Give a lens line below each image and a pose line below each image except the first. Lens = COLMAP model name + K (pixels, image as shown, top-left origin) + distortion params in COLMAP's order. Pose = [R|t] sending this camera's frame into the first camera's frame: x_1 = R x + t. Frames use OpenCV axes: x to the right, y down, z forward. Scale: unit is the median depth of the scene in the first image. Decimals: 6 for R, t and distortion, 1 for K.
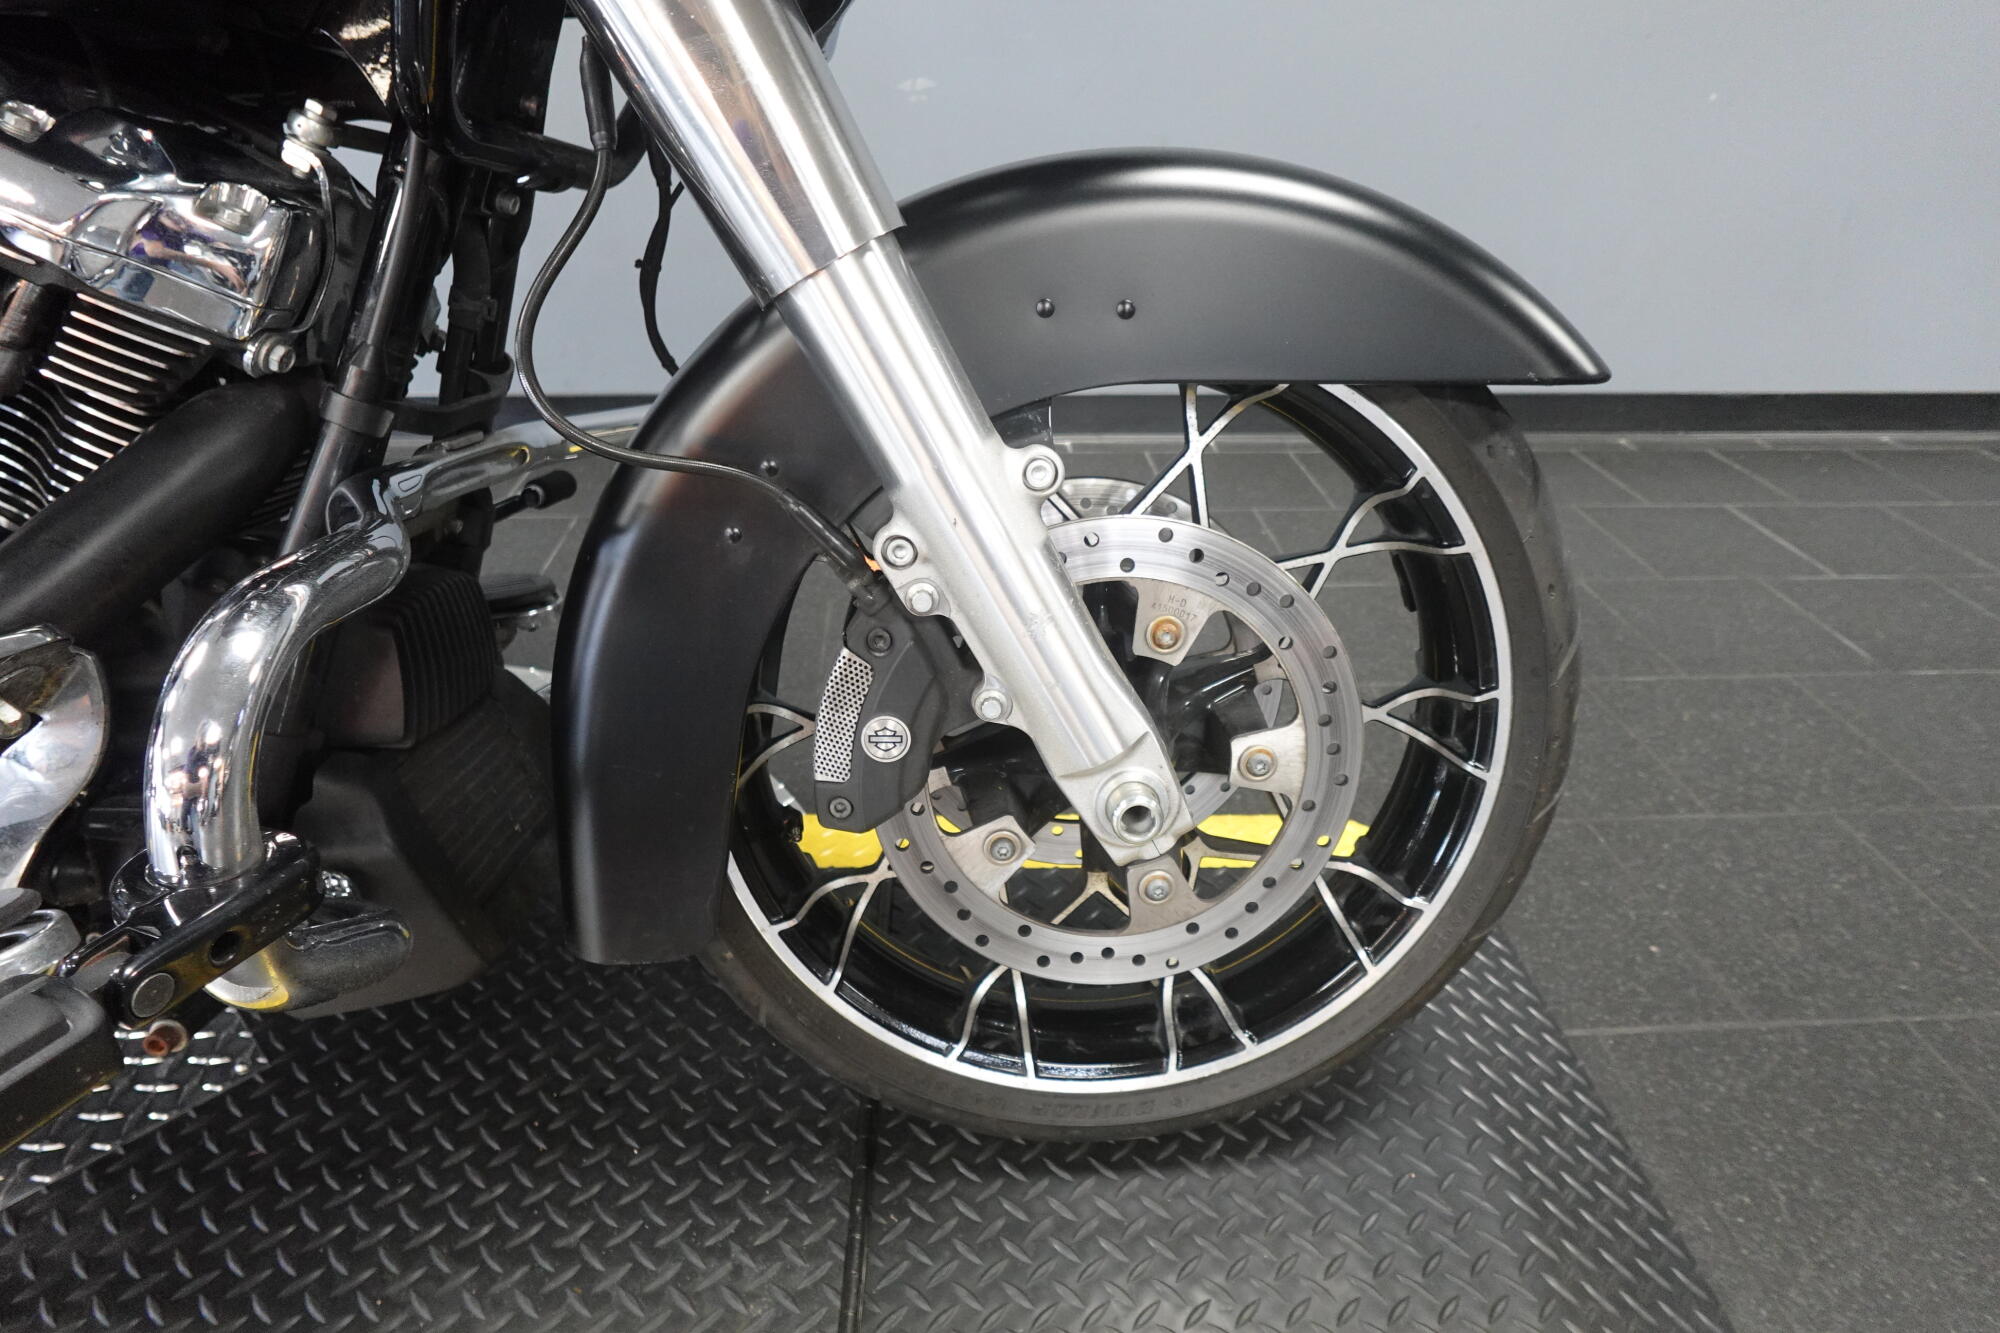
lens RADIAL K [[1149.8, 0, 1000.5], [0, 1149.8, 675.6], [0, 0, 1]] dist [-0.003901, -0.000774]
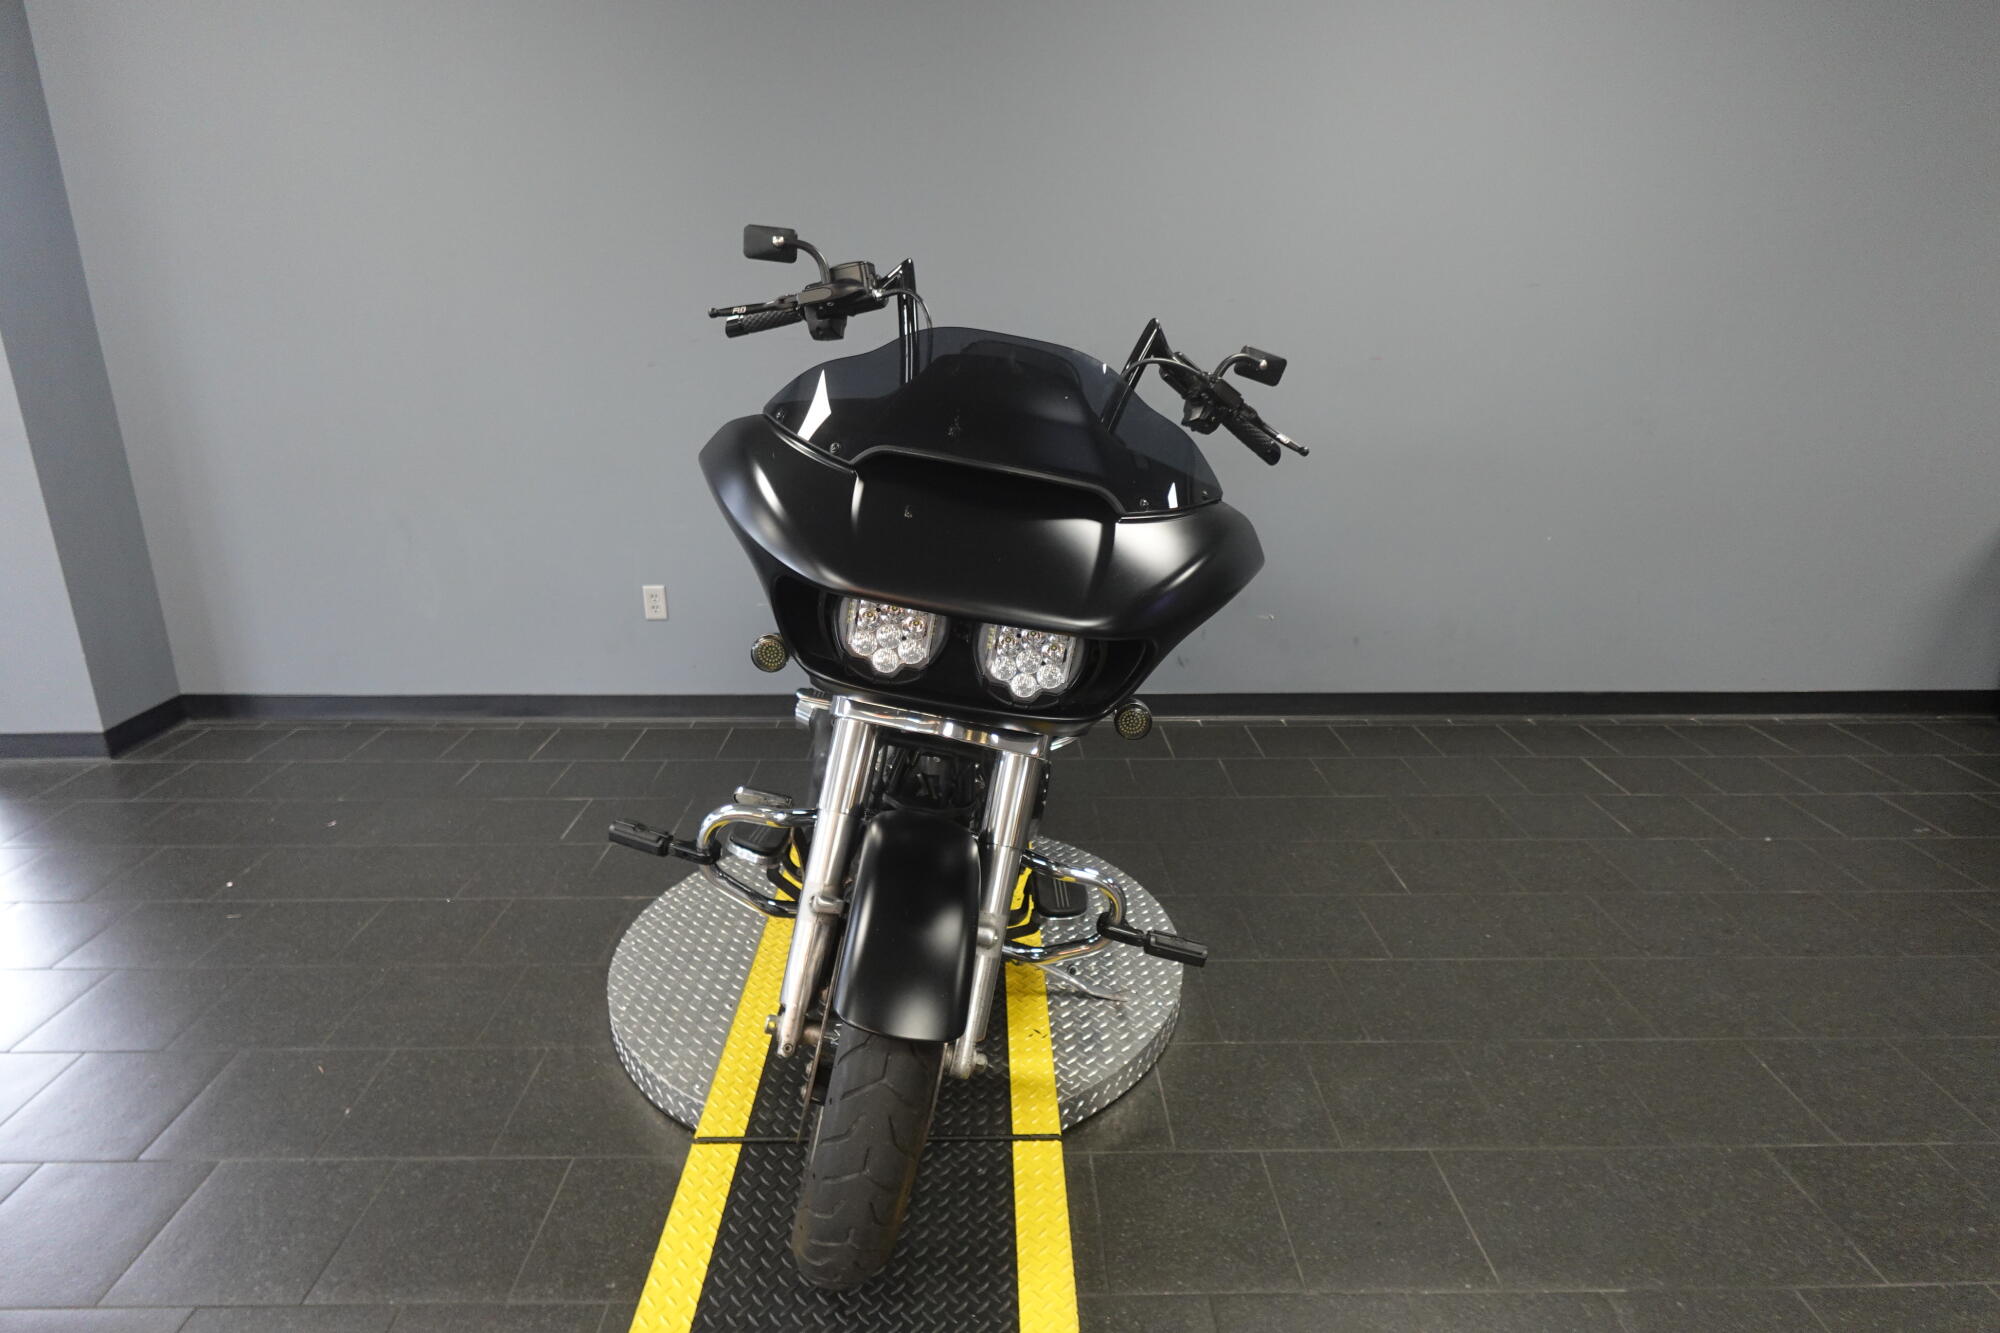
lens RADIAL K [[1153.9, 0, 1000.2], [0, 1153.9, 663.2], [0, 0, 1]] dist [-0.003811, -0.001500]
pose [[0.998769, 0.002444, -0.049533, -0.170087], [-0.014109, 0.971517, -0.236550, 0.143847], [0.047544, 0.236957, 0.970356, -0.797031]]
